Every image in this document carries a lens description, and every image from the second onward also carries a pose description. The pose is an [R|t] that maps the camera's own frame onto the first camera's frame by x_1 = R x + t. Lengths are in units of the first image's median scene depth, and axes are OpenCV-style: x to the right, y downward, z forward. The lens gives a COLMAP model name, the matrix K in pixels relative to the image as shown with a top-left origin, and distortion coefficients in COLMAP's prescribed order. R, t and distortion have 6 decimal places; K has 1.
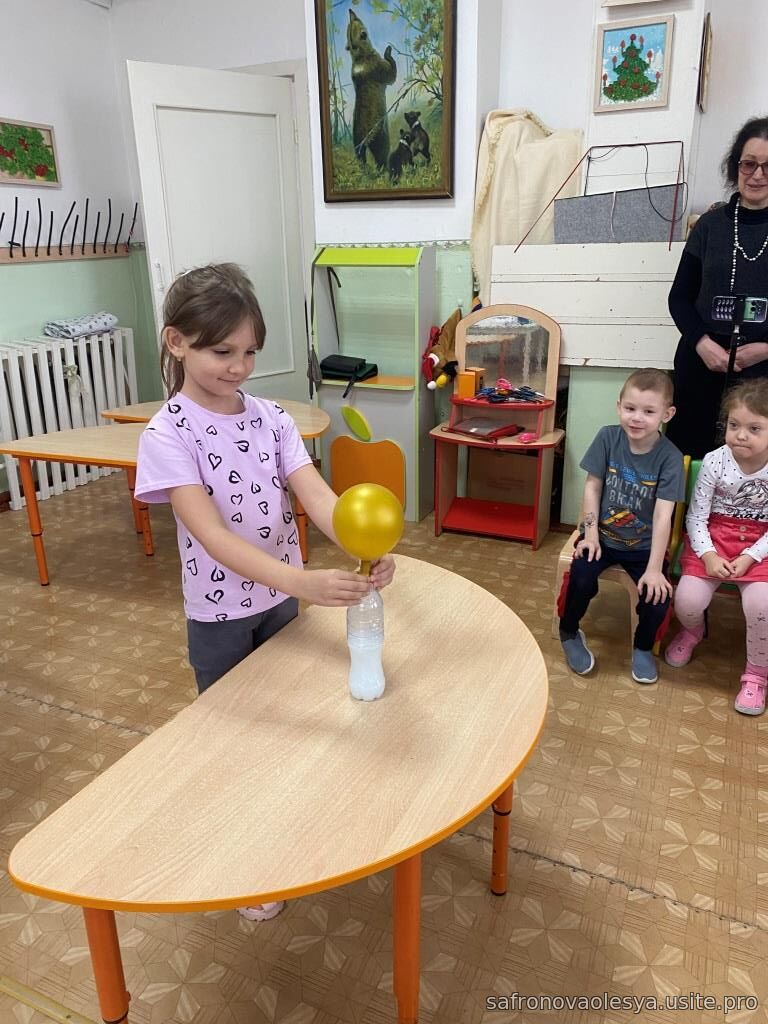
lens RADIAL K [[784.8, 0, 376.9], [0, 784.8, 514.0], [0, 0, 1]] dist [0.021287, -0.029550]
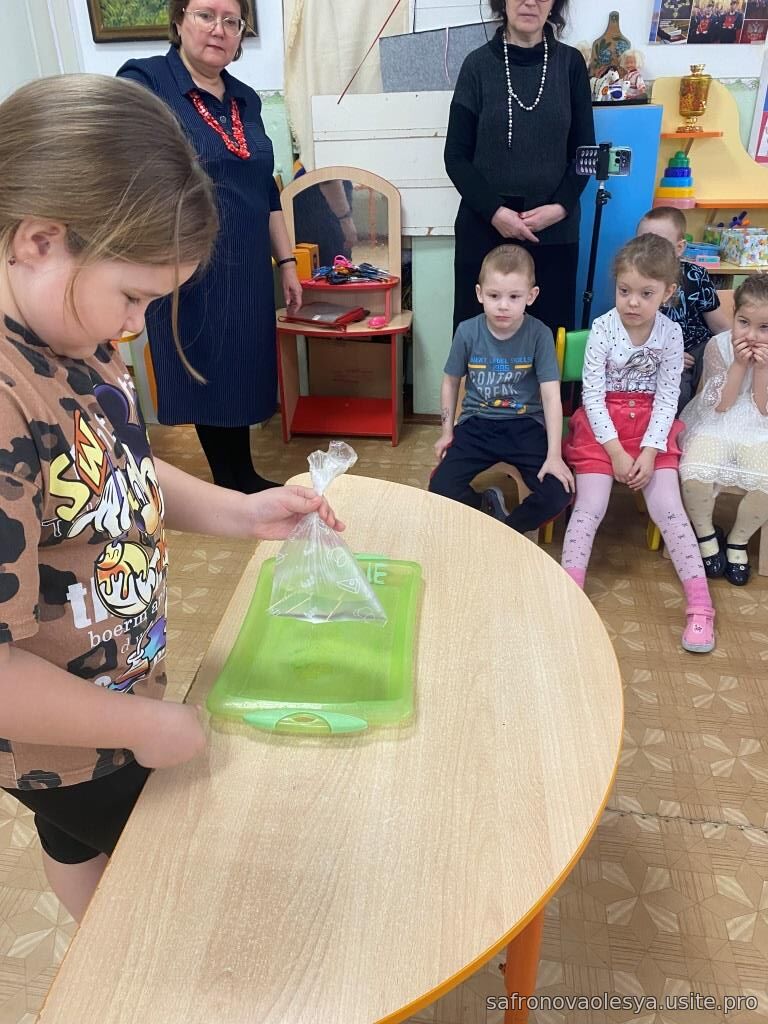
lens RADIAL K [[784.8, 0, 387.4], [0, 784.8, 508.0], [0, 0, 1]] dist [0.021287, -0.029550]
pose [[0.959509, -0.136401, 0.246450, -0.049540], [0.102923, 0.984209, 0.144011, -0.017332], [-0.262201, -0.112814, 0.958396, 0.118539]]
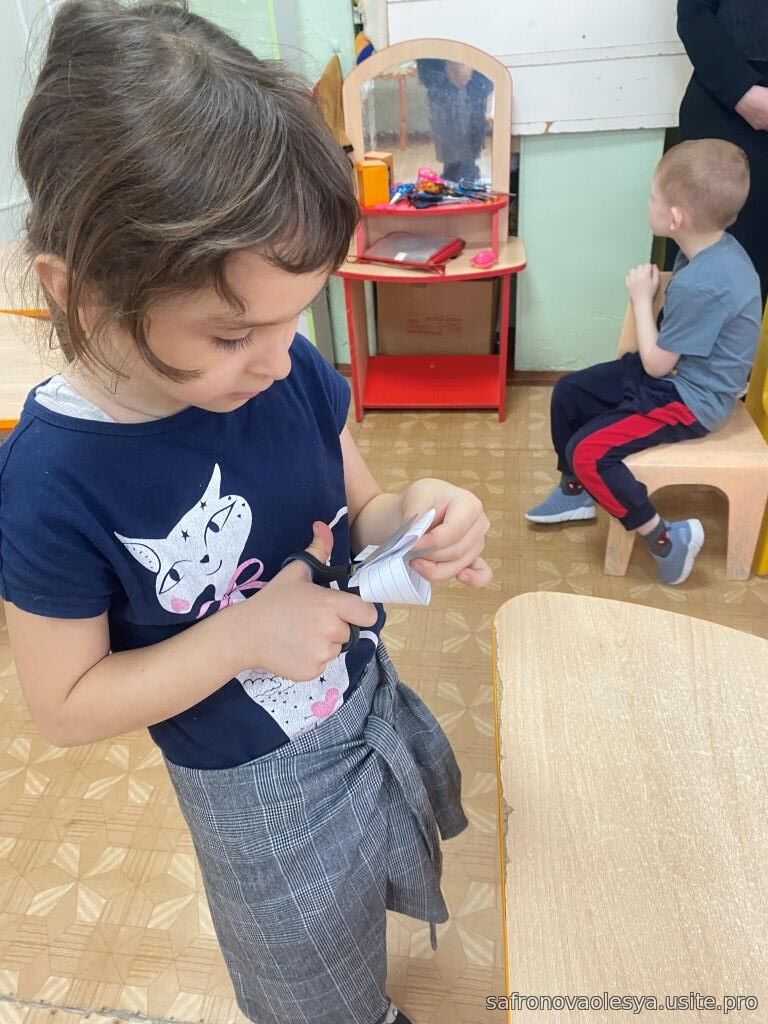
lens RADIAL K [[784.8, 0, 391.2], [0, 784.8, 484.2], [0, 0, 1]] dist [0.021287, -0.029550]
pose [[0.952162, -0.196448, 0.234083, -0.075134], [0.143085, 0.963438, 0.226524, -0.078857], [-0.270025, -0.182194, 0.945459, 0.383263]]
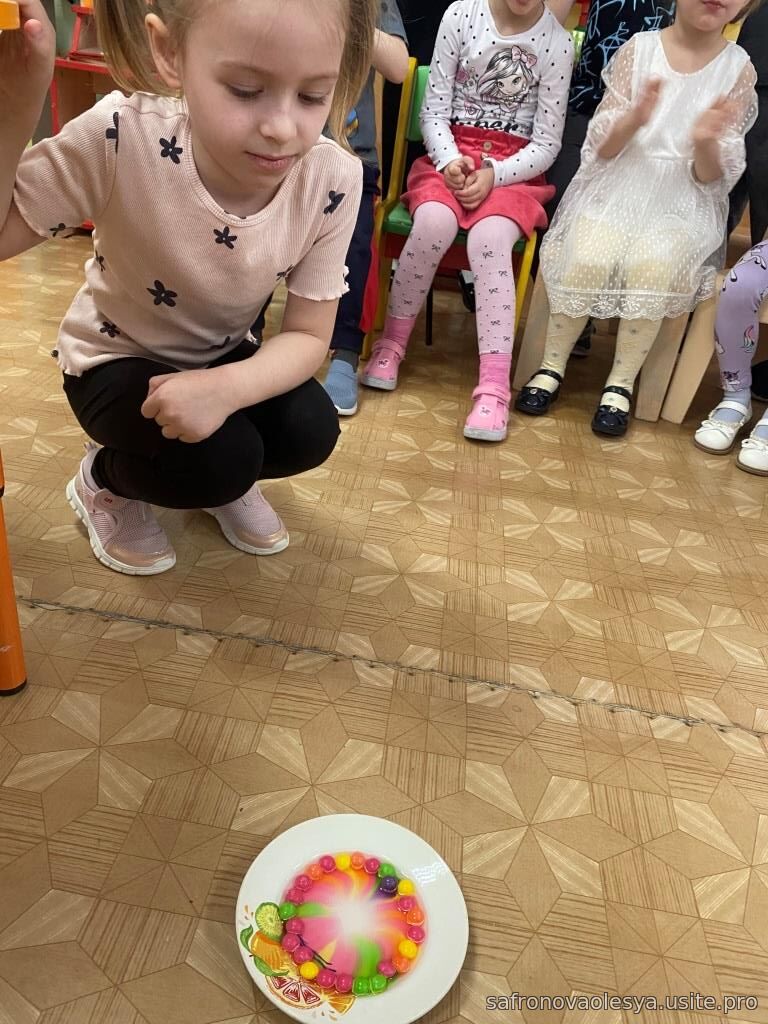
lens RADIAL K [[784.8, 0, 401.7], [0, 784.8, 501.9], [0, 0, 1]] dist [0.021287, -0.029550]
pose [[0.933375, -0.036527, 0.357038, 0.112265], [-0.022904, 0.986717, 0.160823, 0.158567], [-0.358170, -0.158286, 0.920141, 0.276912]]
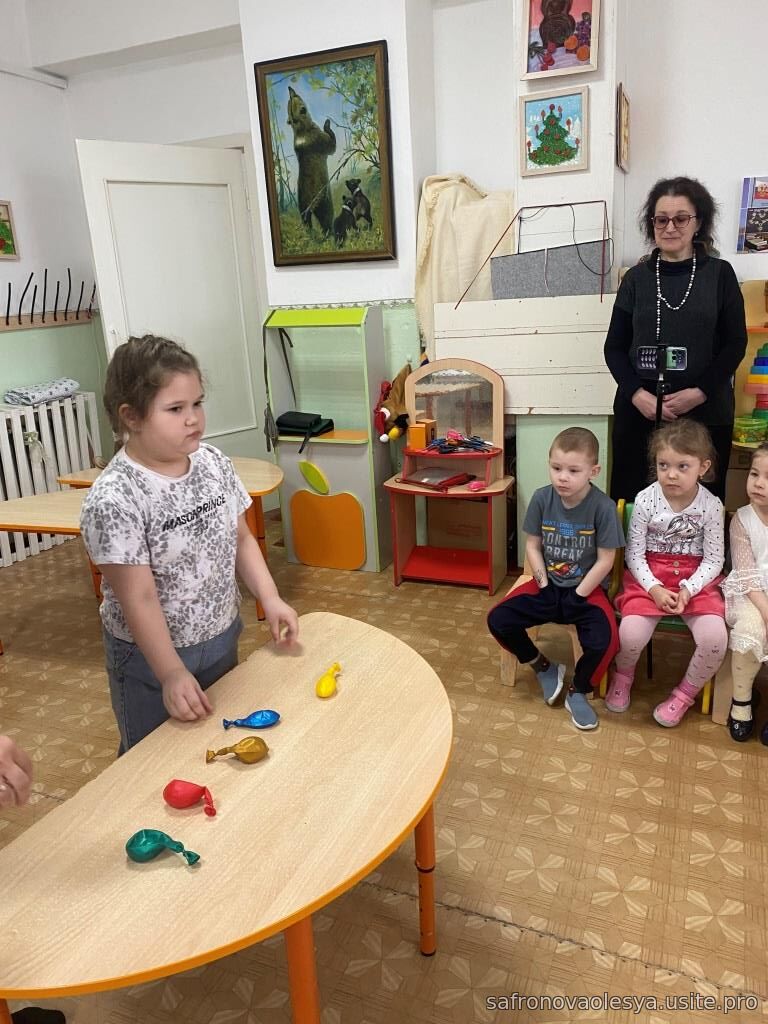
lens RADIAL K [[784.8, 0, 397.9], [0, 784.8, 507.2], [0, 0, 1]] dist [0.021287, -0.029550]
pose [[0.998657, -0.042276, 0.029946, 0.059677], [0.044120, 0.996984, -0.063851, -0.009680], [-0.027156, 0.065086, 0.997510, -0.014641]]
